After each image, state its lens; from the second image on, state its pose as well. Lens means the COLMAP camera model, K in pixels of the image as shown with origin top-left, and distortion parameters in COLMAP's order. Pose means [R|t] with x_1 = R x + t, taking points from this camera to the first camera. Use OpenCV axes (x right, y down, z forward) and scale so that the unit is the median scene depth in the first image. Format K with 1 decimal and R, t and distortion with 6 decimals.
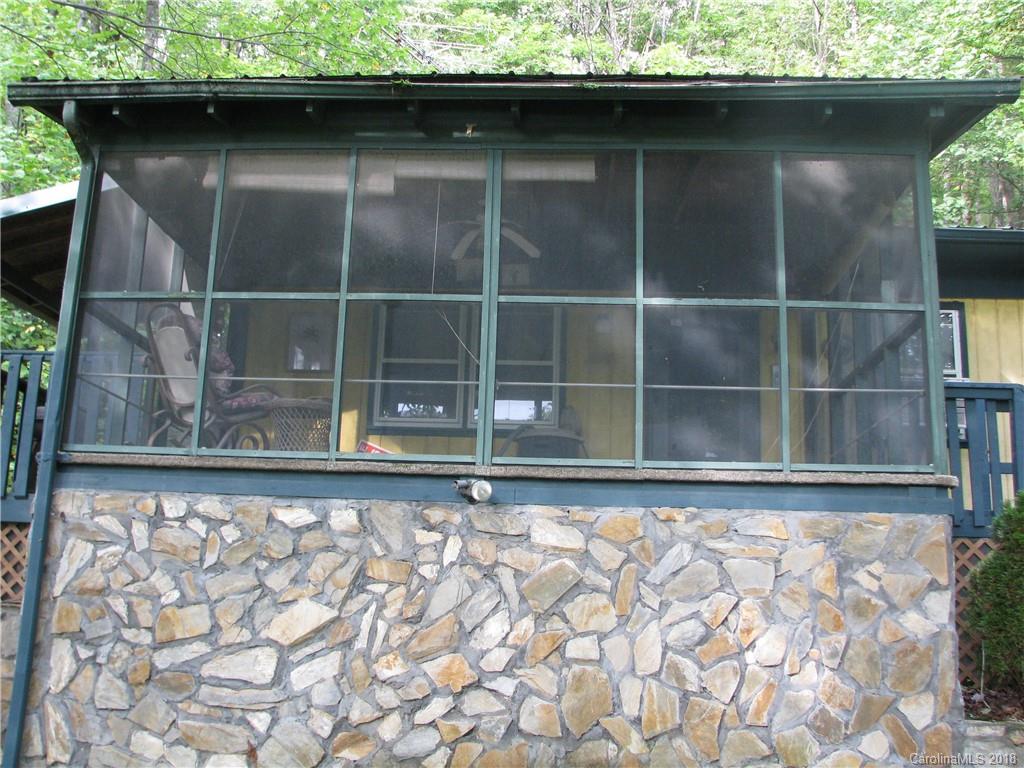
lens RADIAL K [[1100.6, 0, 512.8], [0, 1100.6, 377.2], [0, 0, 1]] dist [-0.195682, 0.283143]
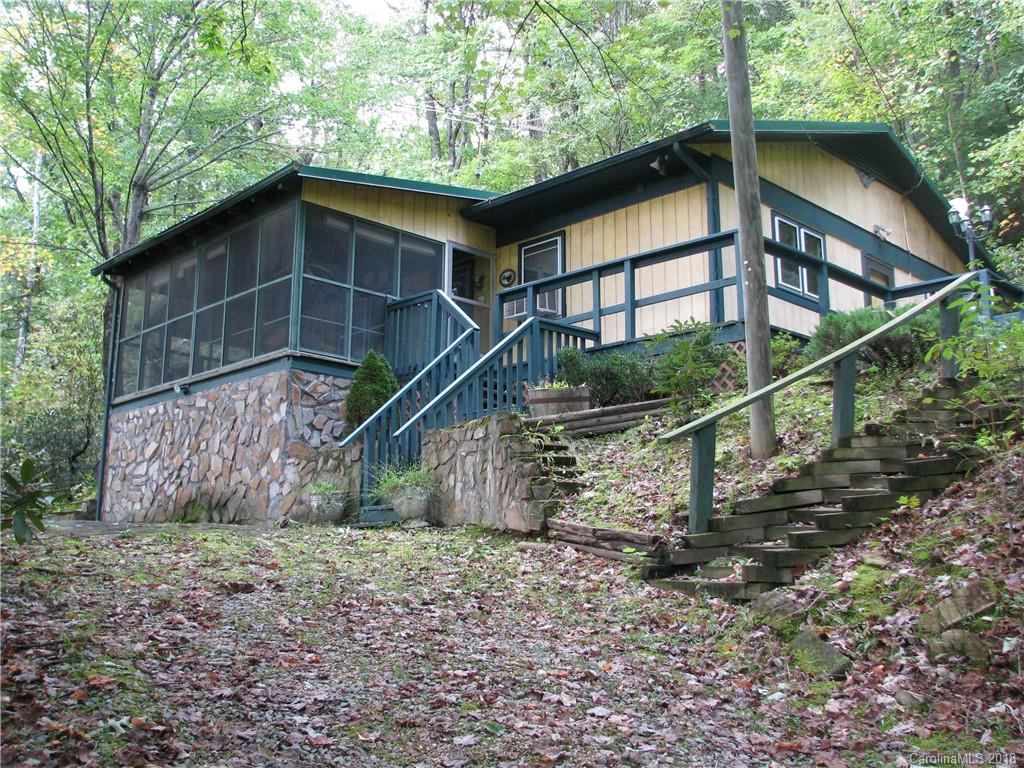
lens RADIAL K [[1100.6, 0, 512.8], [0, 1100.6, 377.2], [0, 0, 1]] dist [-0.195682, 0.283143]
pose [[0.731235, -0.165560, -0.661729, 2.193501], [0.163076, 0.984398, -0.066084, 0.366436], [0.662346, -0.059589, 0.746825, -0.360998]]
